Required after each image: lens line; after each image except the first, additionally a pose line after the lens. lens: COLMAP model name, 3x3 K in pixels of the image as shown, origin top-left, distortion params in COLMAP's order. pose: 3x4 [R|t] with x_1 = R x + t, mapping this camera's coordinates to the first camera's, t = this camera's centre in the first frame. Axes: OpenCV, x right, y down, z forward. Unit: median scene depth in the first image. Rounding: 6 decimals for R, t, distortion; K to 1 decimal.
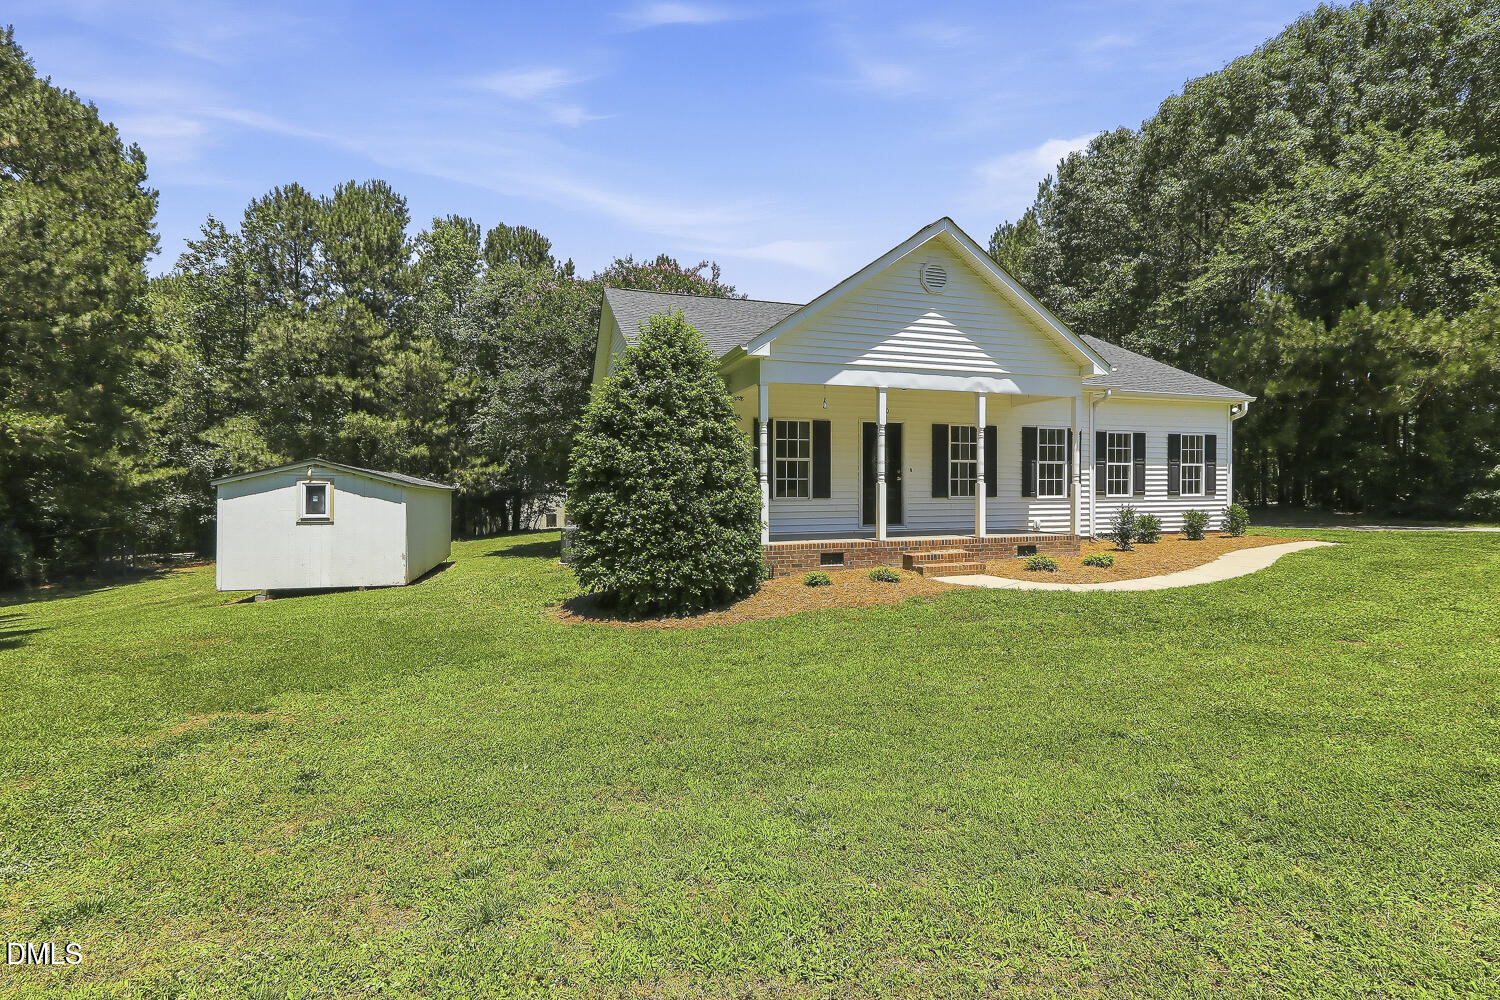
lens RADIAL K [[671.4, 0, 750.0], [0, 671.4, 500.0], [0, 0, 1]] dist [-0.003719, -0.000213]
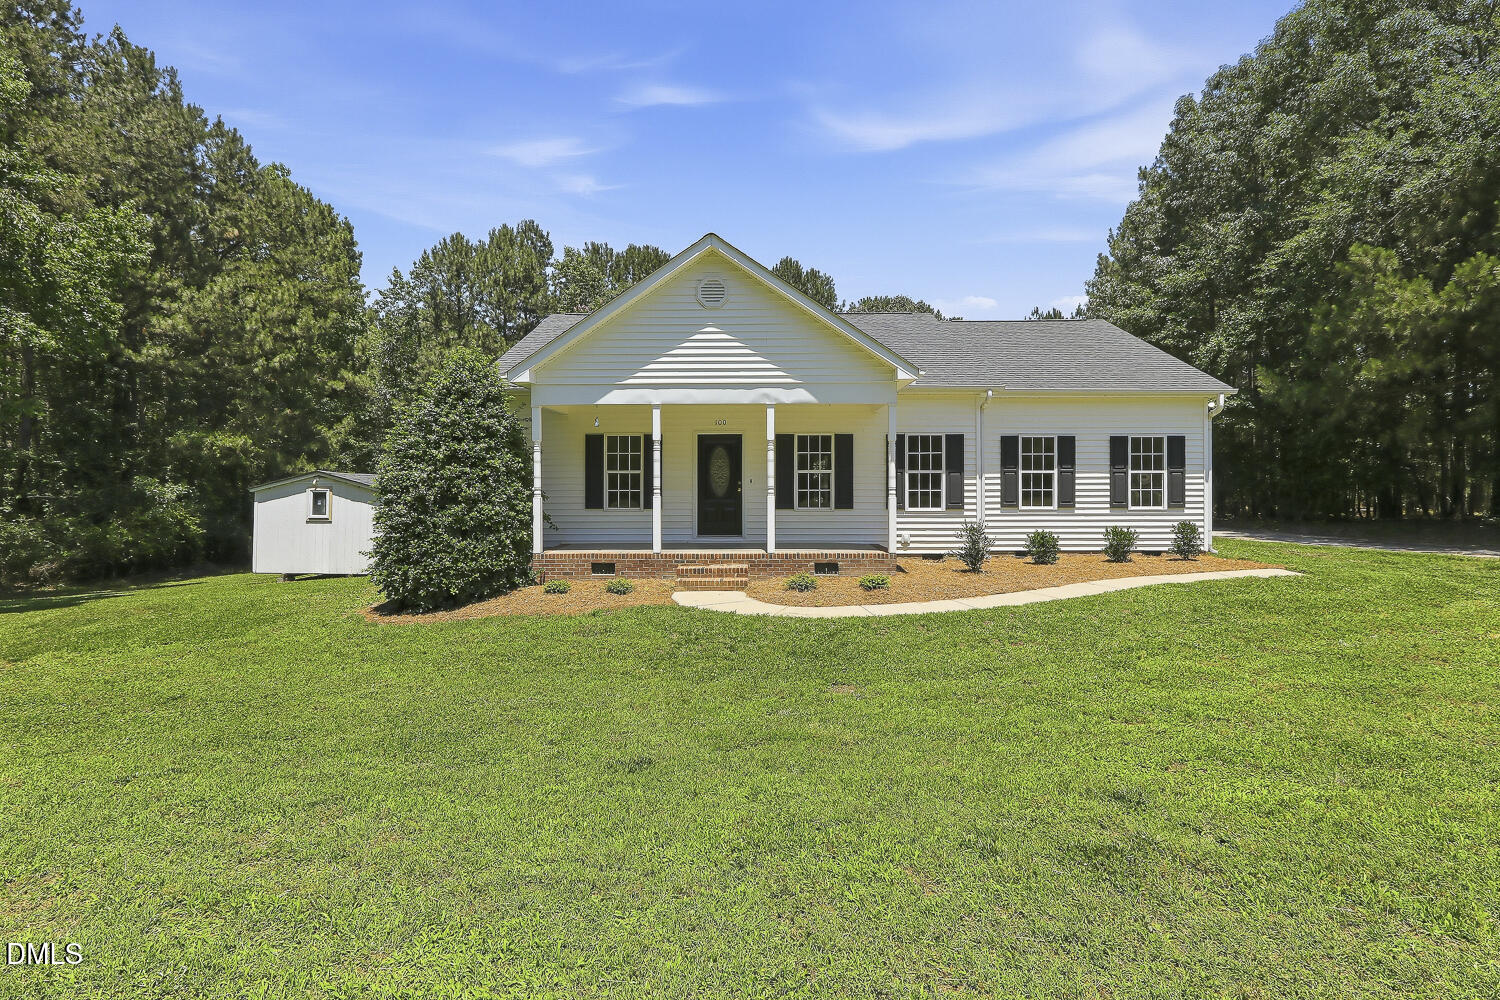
lens RADIAL K [[679.3, 0, 748.6], [0, 679.3, 487.8], [0, 0, 1]] dist [-0.006607, -0.000146]
pose [[0.949957, 0.004225, -0.312351, 0.465387], [-0.007791, 0.999918, -0.010171, -0.020883], [0.312283, 0.012095, 0.949912, 0.039338]]
